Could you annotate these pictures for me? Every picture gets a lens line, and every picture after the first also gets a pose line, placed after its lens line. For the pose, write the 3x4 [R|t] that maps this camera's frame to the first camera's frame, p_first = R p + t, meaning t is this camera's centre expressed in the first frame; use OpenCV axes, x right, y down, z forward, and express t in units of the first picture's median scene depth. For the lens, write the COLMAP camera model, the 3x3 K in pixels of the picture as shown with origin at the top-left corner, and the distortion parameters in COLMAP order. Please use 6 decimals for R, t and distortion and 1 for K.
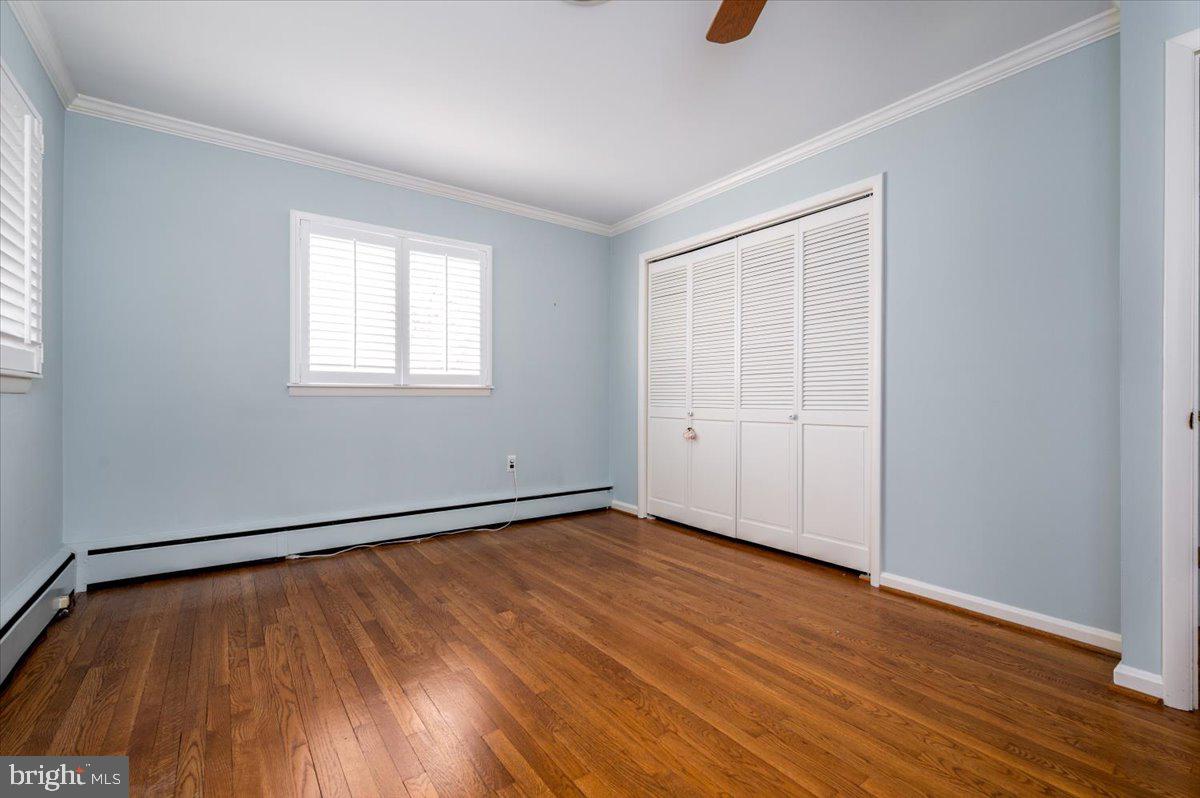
lens RADIAL K [[520.3, 0, 602.7], [0, 520.3, 400.1], [0, 0, 1]] dist [-0.001242, 0.000016]
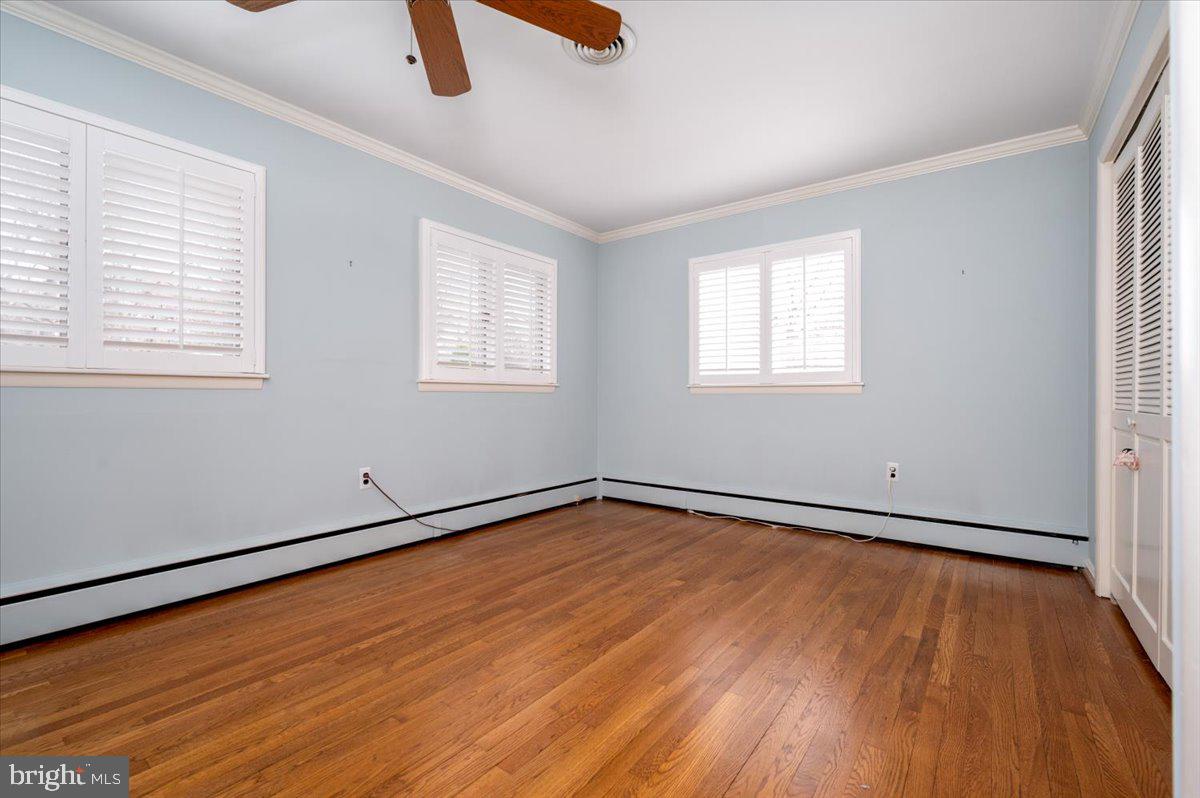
lens RADIAL K [[520.3, 0, 602.2], [0, 520.3, 397.9], [0, 0, 1]] dist [-0.001242, 0.000016]
pose [[0.289813, 0.001958, -0.957081, 0.688625], [-0.007126, 0.999975, -0.000112, 0.004368], [0.957057, 0.006853, 0.289820, 0.400381]]
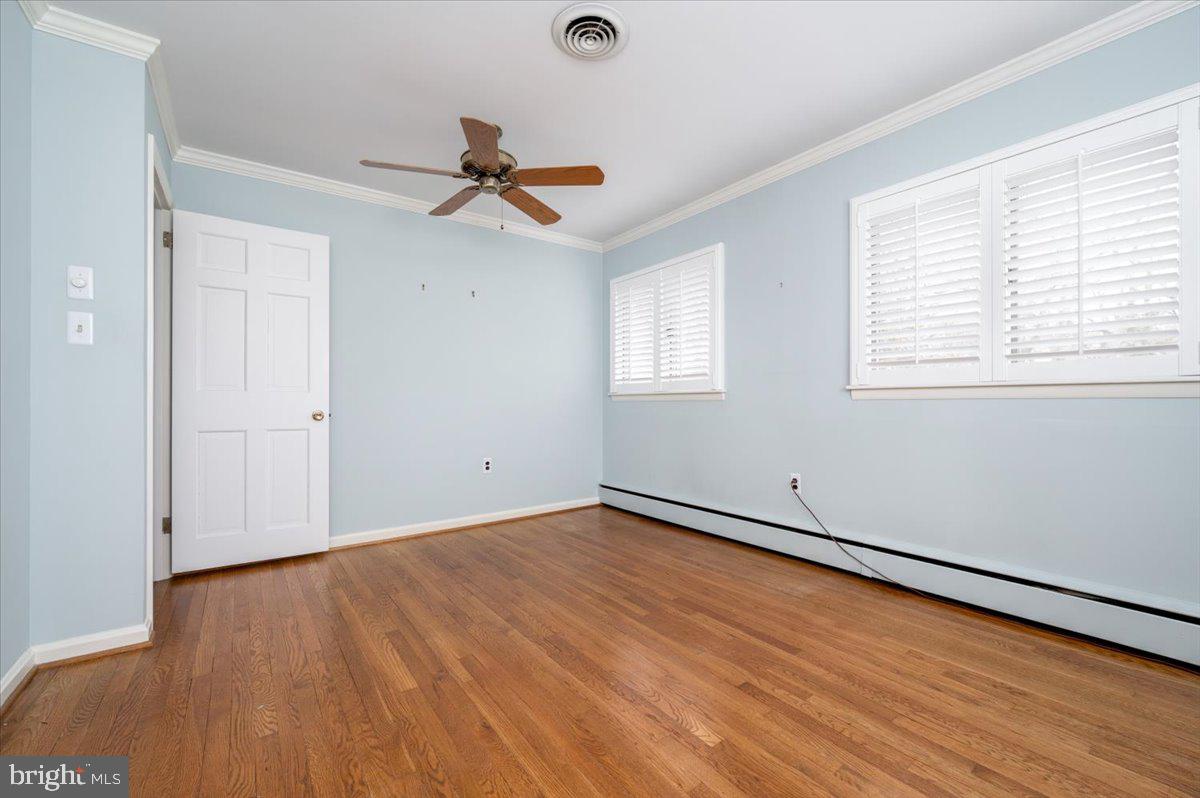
lens RADIAL K [[487.3, 0, 601.7], [0, 487.3, 399.4], [0, 0, 1]] dist [-0.001040, 0.000008]
pose [[-0.999998, 0.001580, -0.001251, -0.038942], [0.001586, 0.999989, -0.004337, -0.004653], [0.001244, -0.004339, -0.999990, 1.276930]]
